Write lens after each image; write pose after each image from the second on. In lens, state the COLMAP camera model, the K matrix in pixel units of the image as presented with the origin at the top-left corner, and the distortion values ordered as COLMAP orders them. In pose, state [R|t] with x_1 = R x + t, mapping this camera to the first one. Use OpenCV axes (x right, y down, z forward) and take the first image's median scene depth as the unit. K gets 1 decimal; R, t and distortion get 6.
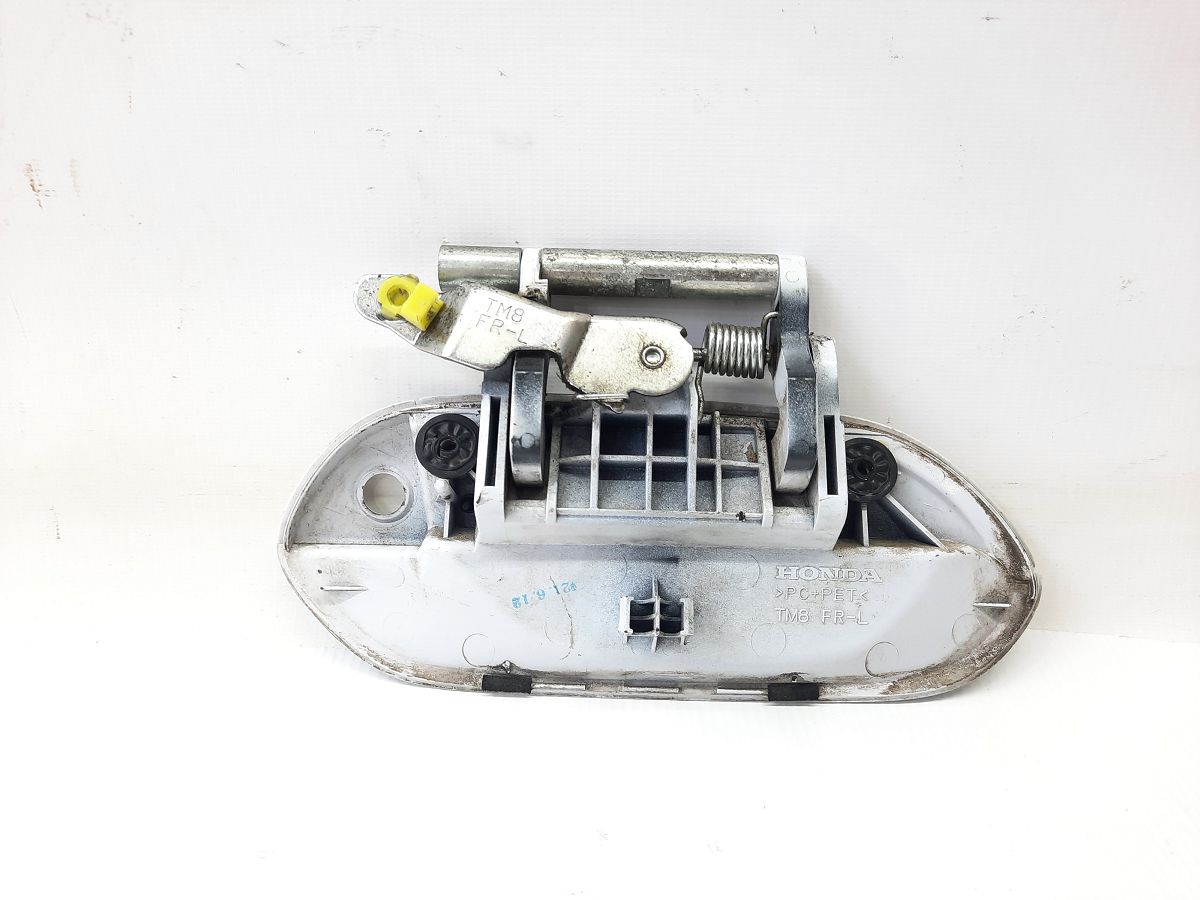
lens RADIAL K [[916.3, 0, 600.0], [0, 916.3, 450.0], [0, 0, 1]] dist [0.010883, -0.051896]
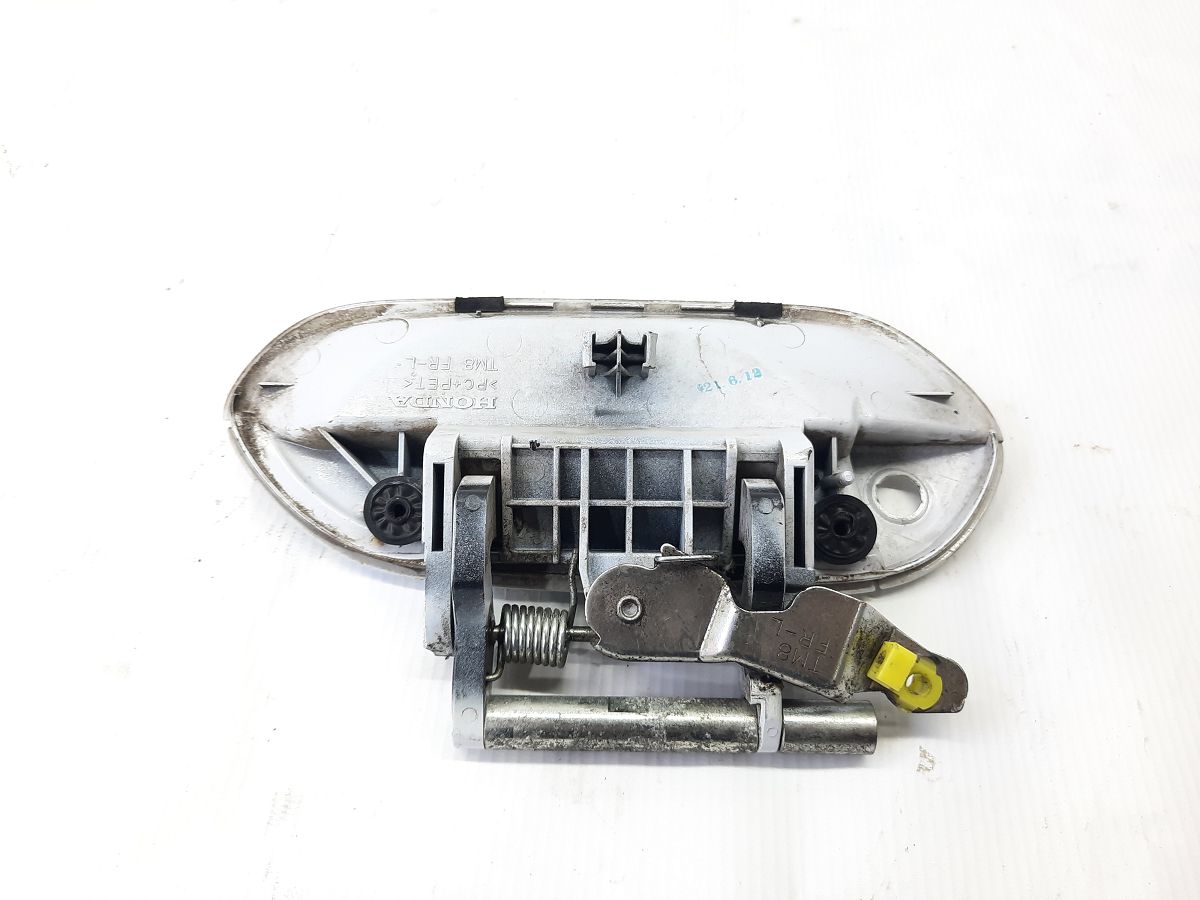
lens RADIAL K [[916.3, 0, 600.0], [0, 916.3, 450.0], [0, 0, 1]] dist [0.010883, -0.051896]
pose [[-0.999846, 0.017020, 0.004242, 0.076832], [-0.014535, -0.939312, 0.342756, -0.251804], [0.009819, 0.342641, 0.939415, 0.094752]]
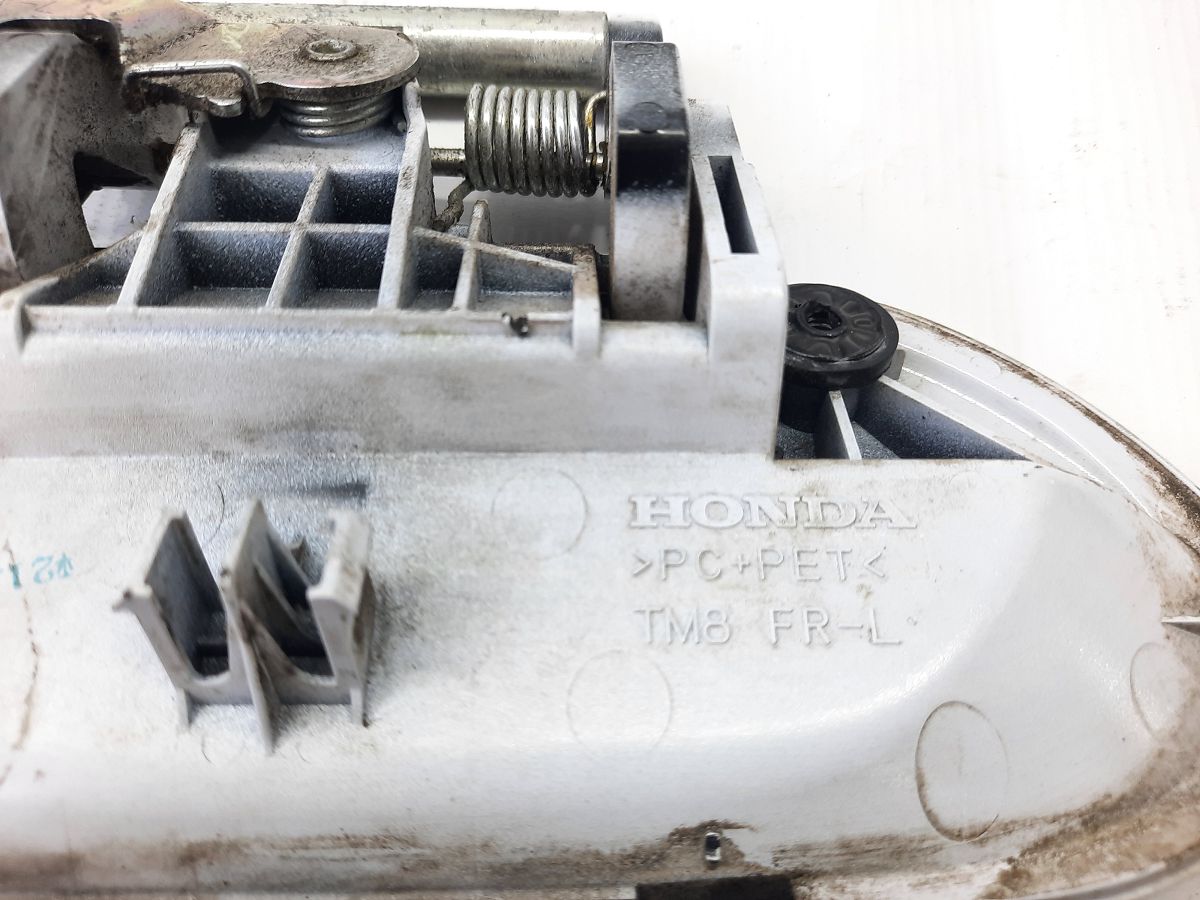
lens RADIAL K [[916.3, 0, 600.0], [0, 916.3, 450.0], [0, 0, 1]] dist [0.010883, -0.051896]
pose [[0.998467, -0.009741, 0.054492, 0.159778], [0.036101, 0.860835, -0.507601, 0.298455], [-0.041964, 0.508790, 0.859867, 0.667233]]
